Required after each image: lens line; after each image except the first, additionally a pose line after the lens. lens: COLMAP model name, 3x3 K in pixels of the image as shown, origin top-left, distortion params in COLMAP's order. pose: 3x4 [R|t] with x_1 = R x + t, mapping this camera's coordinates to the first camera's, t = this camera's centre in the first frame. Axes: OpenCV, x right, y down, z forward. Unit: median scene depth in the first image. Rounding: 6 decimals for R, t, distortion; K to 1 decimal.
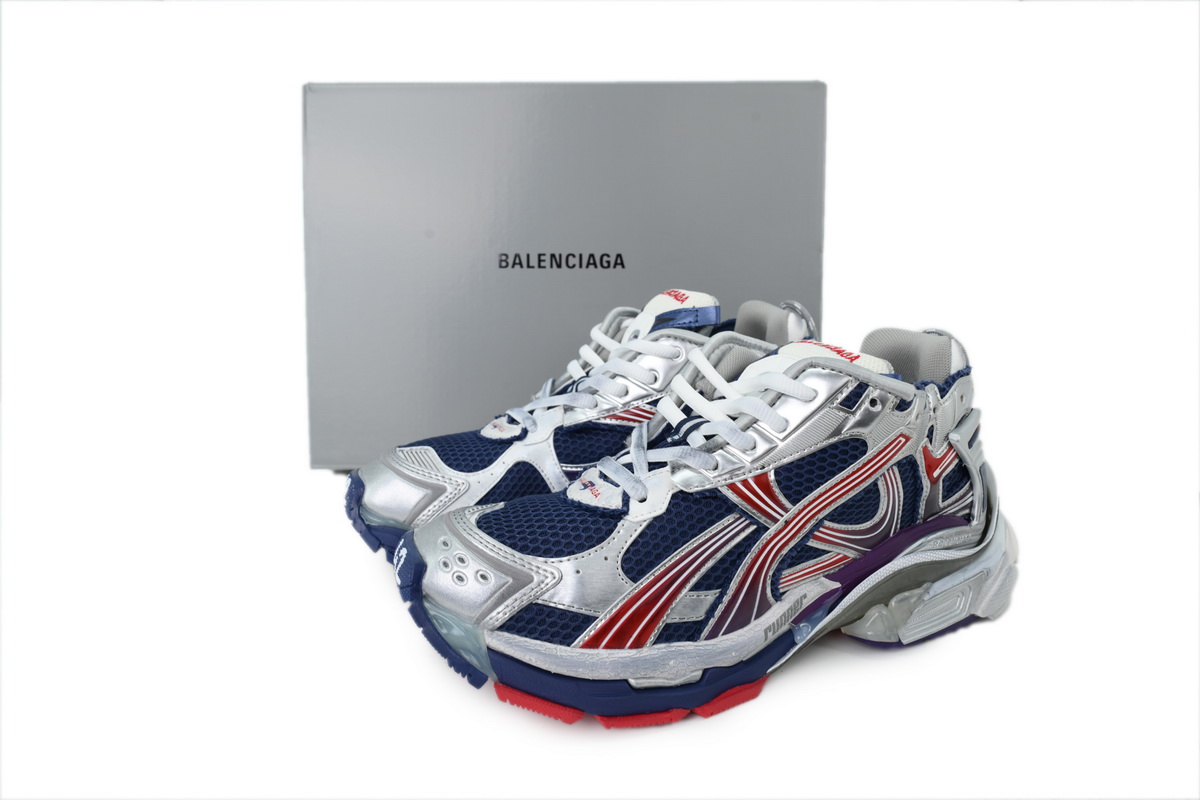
lens RADIAL K [[814.8, 0, 600.0], [0, 814.8, 400.0], [0, 0, 1]] dist [-0.001732, -0.000176]
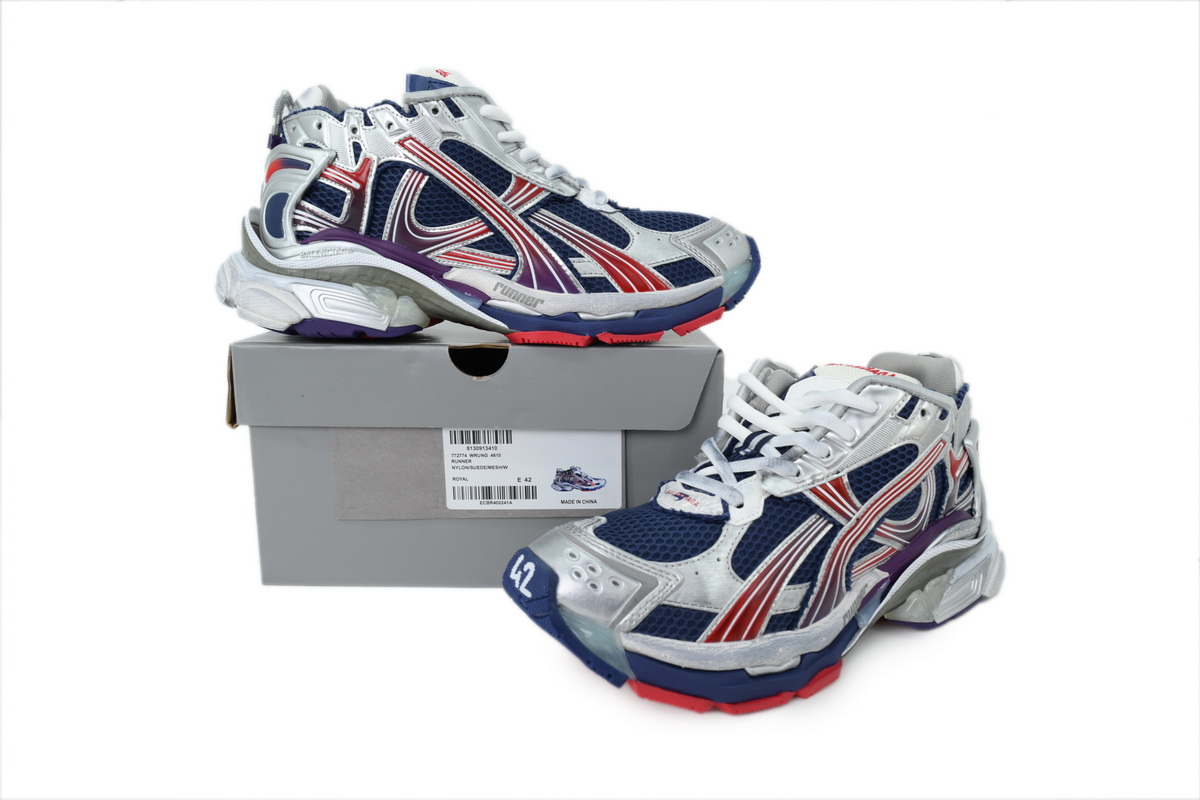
lens RADIAL K [[814.8, 0, 600.0], [0, 814.8, 400.0], [0, 0, 1]] dist [-0.001732, -0.000176]
pose [[0.980597, -0.022739, 0.194714, -0.346537], [0.031477, 0.998626, -0.041901, 0.019060], [-0.193493, 0.047217, 0.979965, -0.057295]]
